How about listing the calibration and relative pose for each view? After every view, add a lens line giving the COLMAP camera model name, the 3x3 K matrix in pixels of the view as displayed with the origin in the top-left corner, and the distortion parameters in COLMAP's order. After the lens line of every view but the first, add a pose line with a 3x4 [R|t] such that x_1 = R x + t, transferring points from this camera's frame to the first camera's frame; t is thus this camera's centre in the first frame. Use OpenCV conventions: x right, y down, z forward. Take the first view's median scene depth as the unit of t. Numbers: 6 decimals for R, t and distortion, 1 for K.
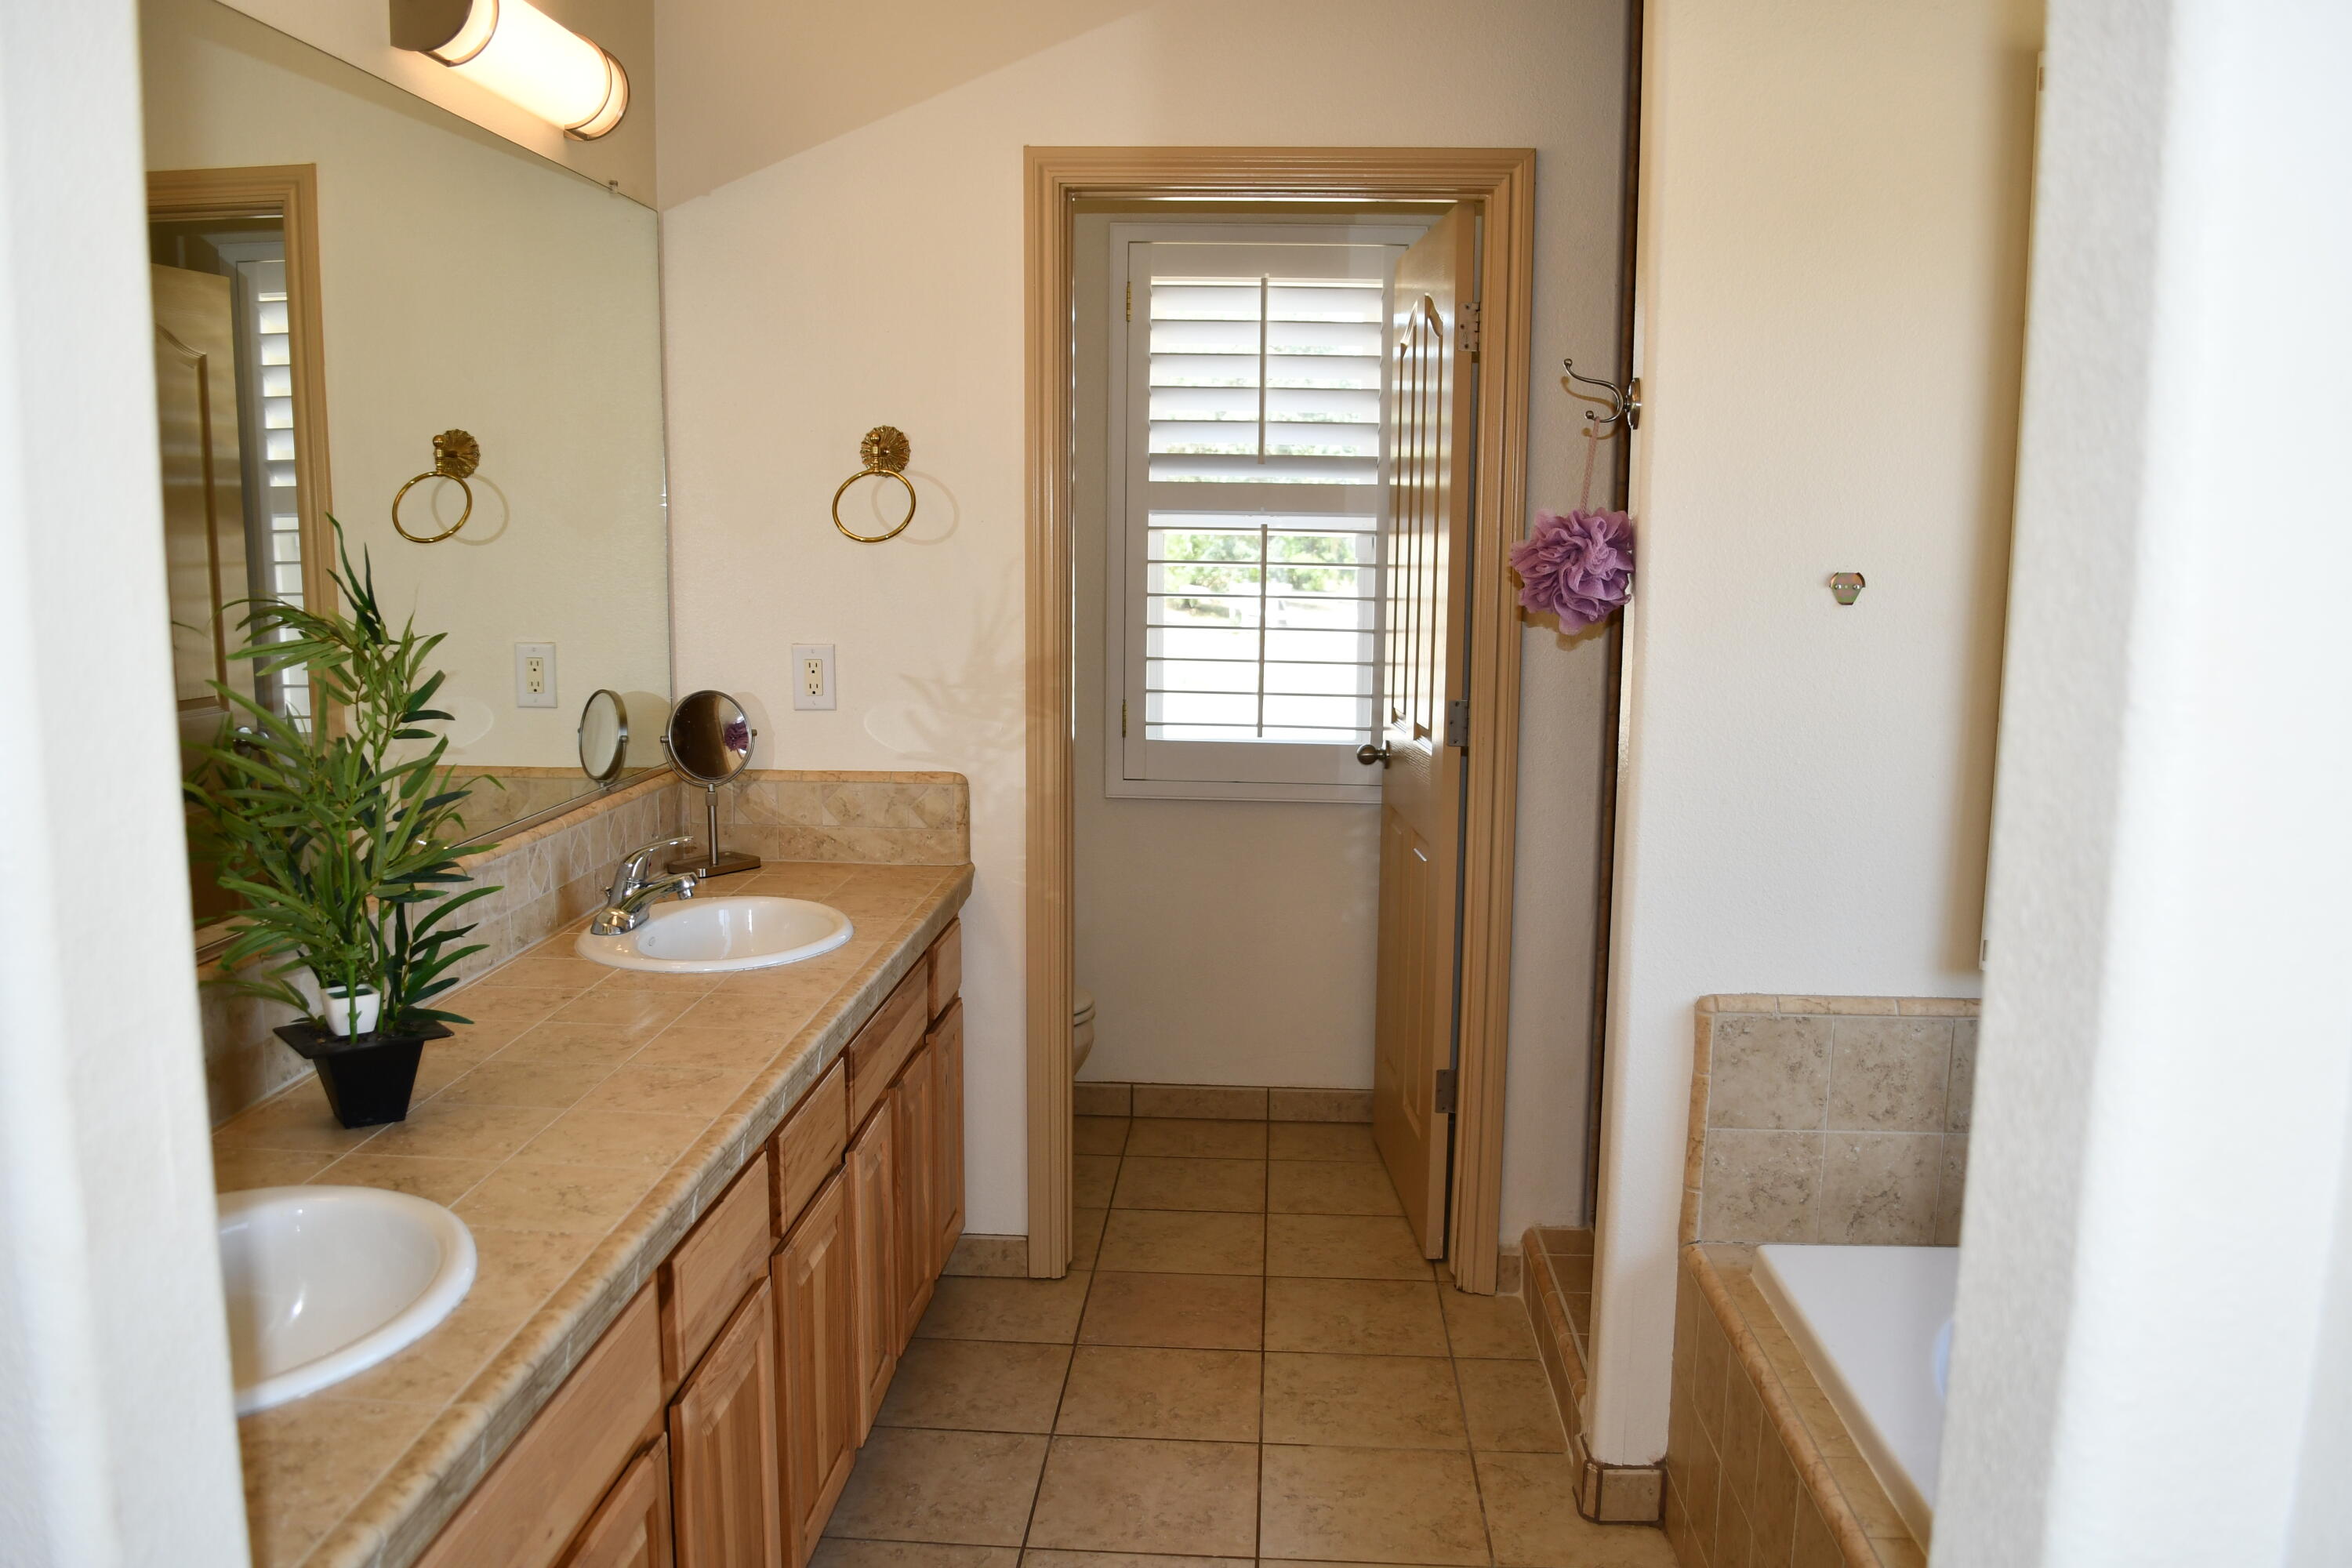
lens RADIAL K [[1842.2, 0, 1175.8], [0, 1842.2, 792.0], [0, 0, 1]] dist [-0.085764, 0.014995]
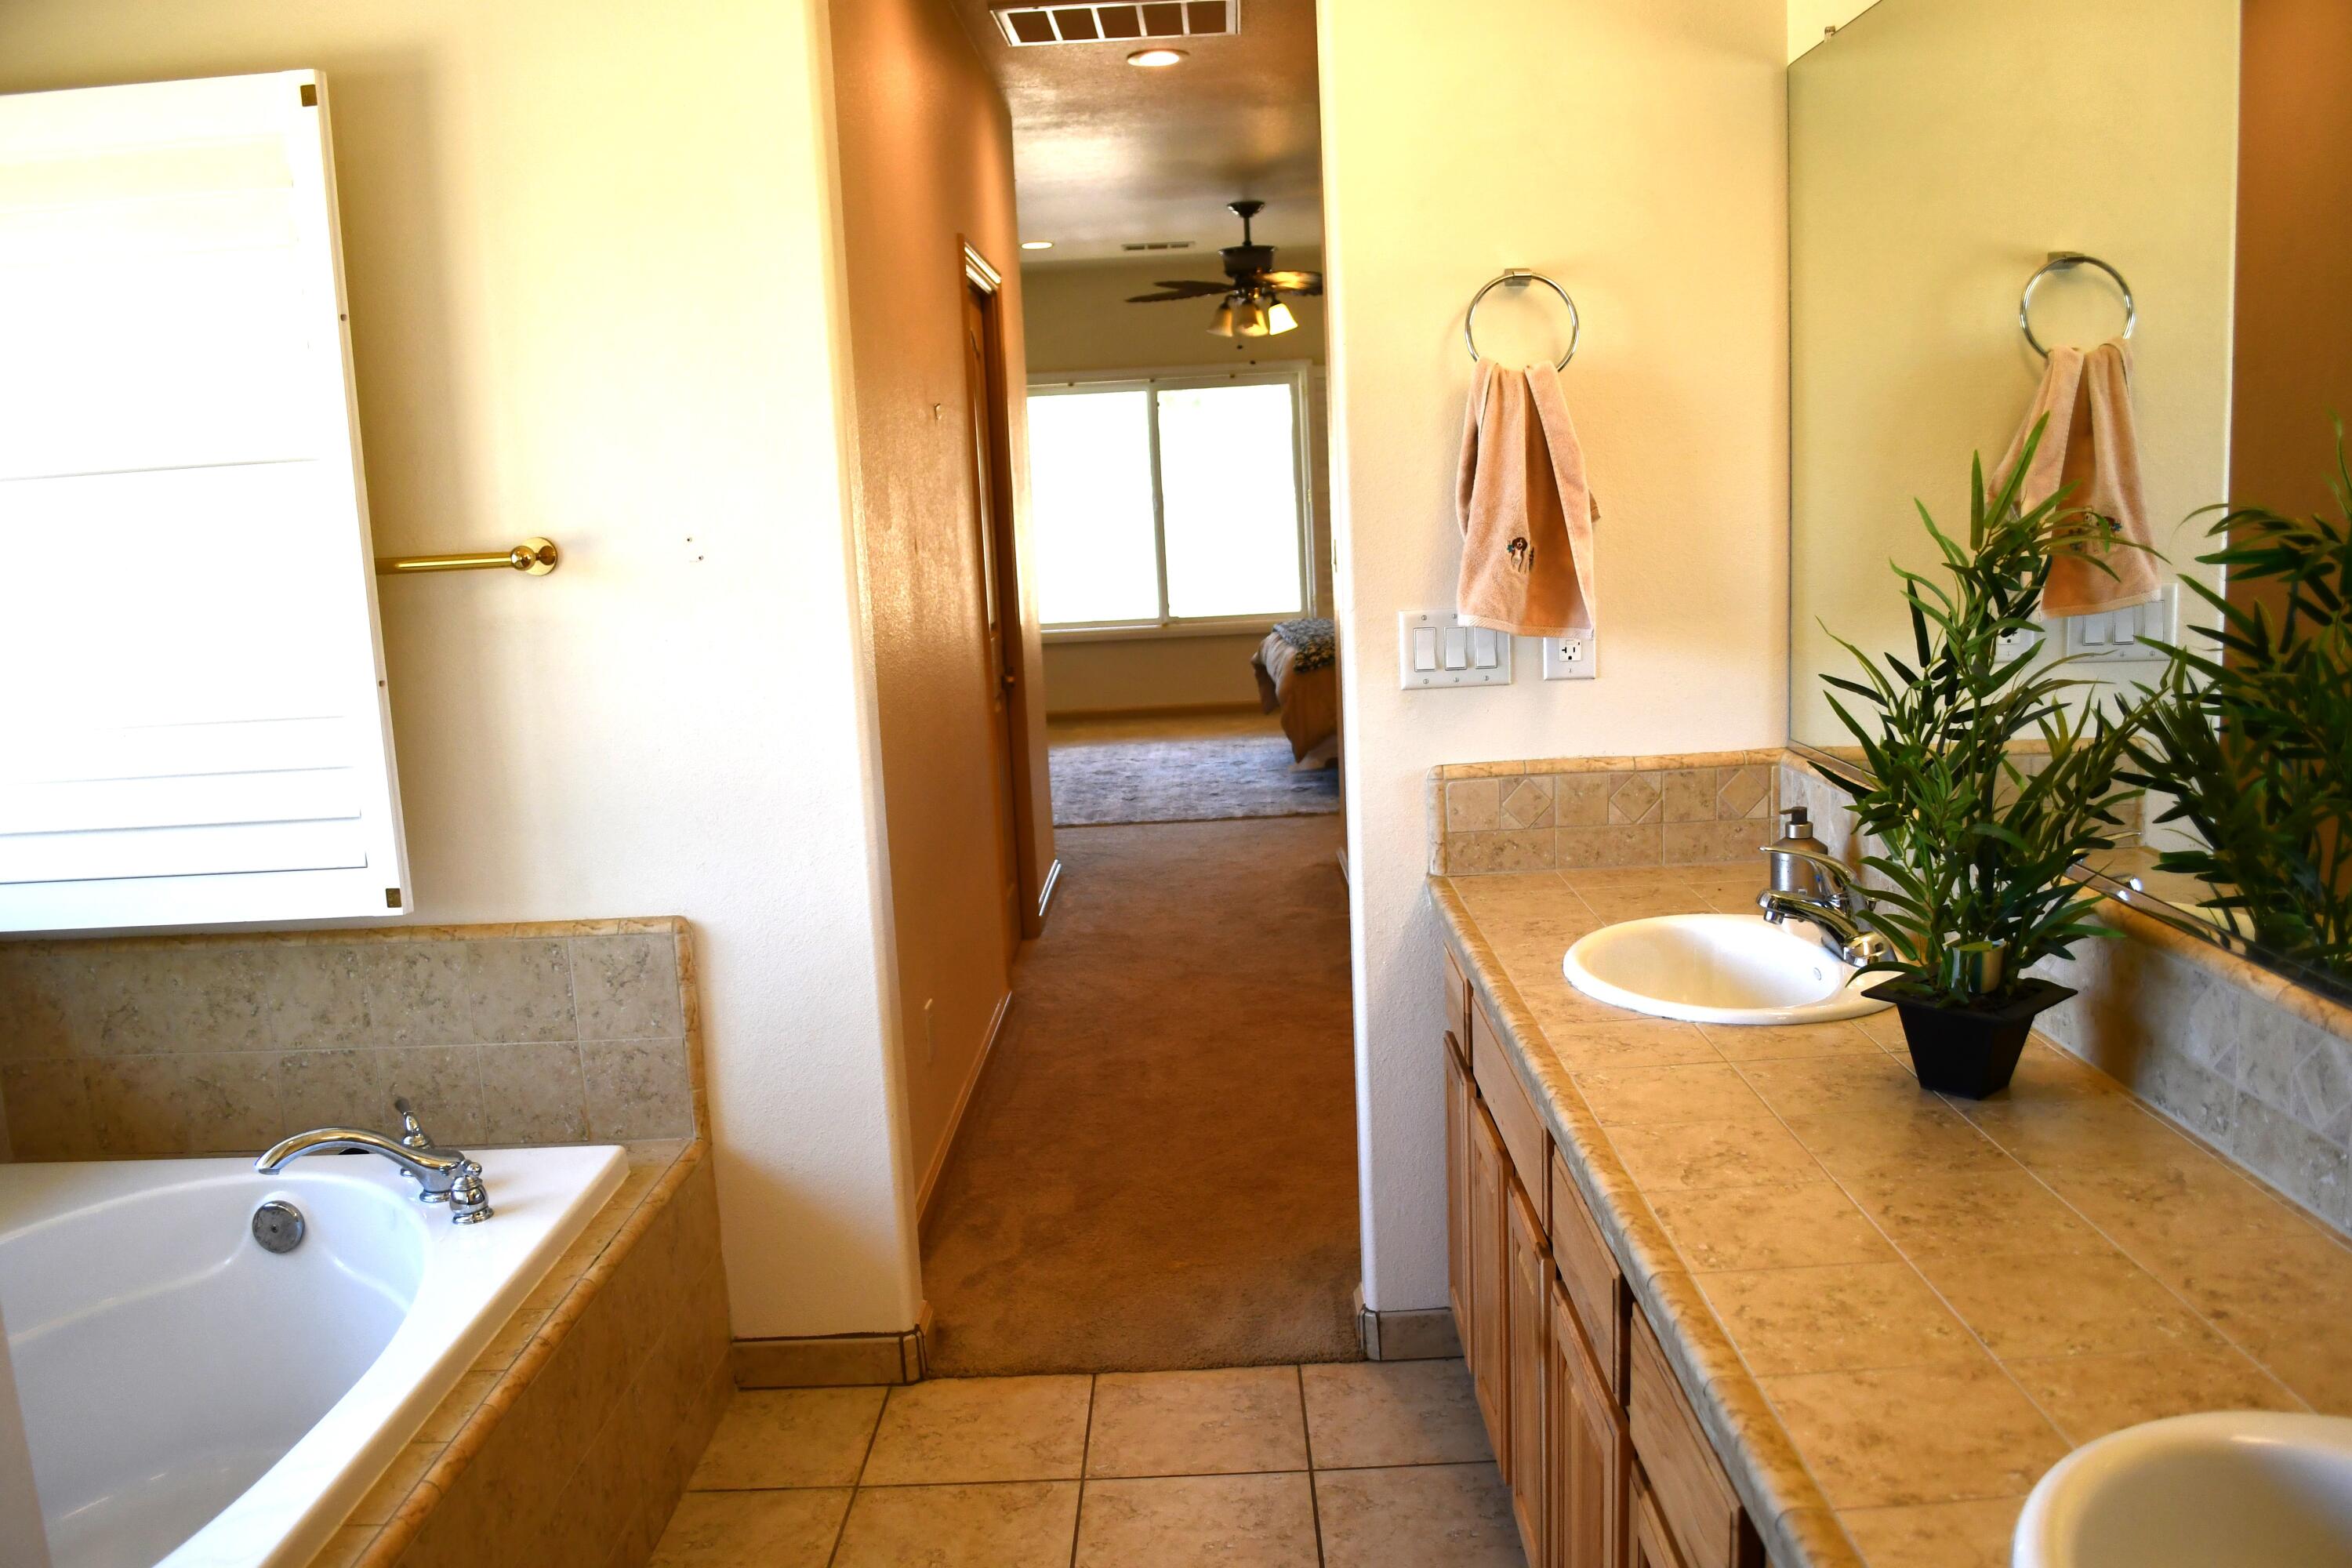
lens RADIAL K [[1842.2, 0, 1175.8], [0, 1842.2, 792.0], [0, 0, 1]] dist [-0.085764, 0.014995]
pose [[-0.998265, 0.046255, -0.036427, -0.022858], [0.032768, 0.950511, 0.308958, -0.246121], [0.048915, 0.307228, -0.950378, 1.738916]]
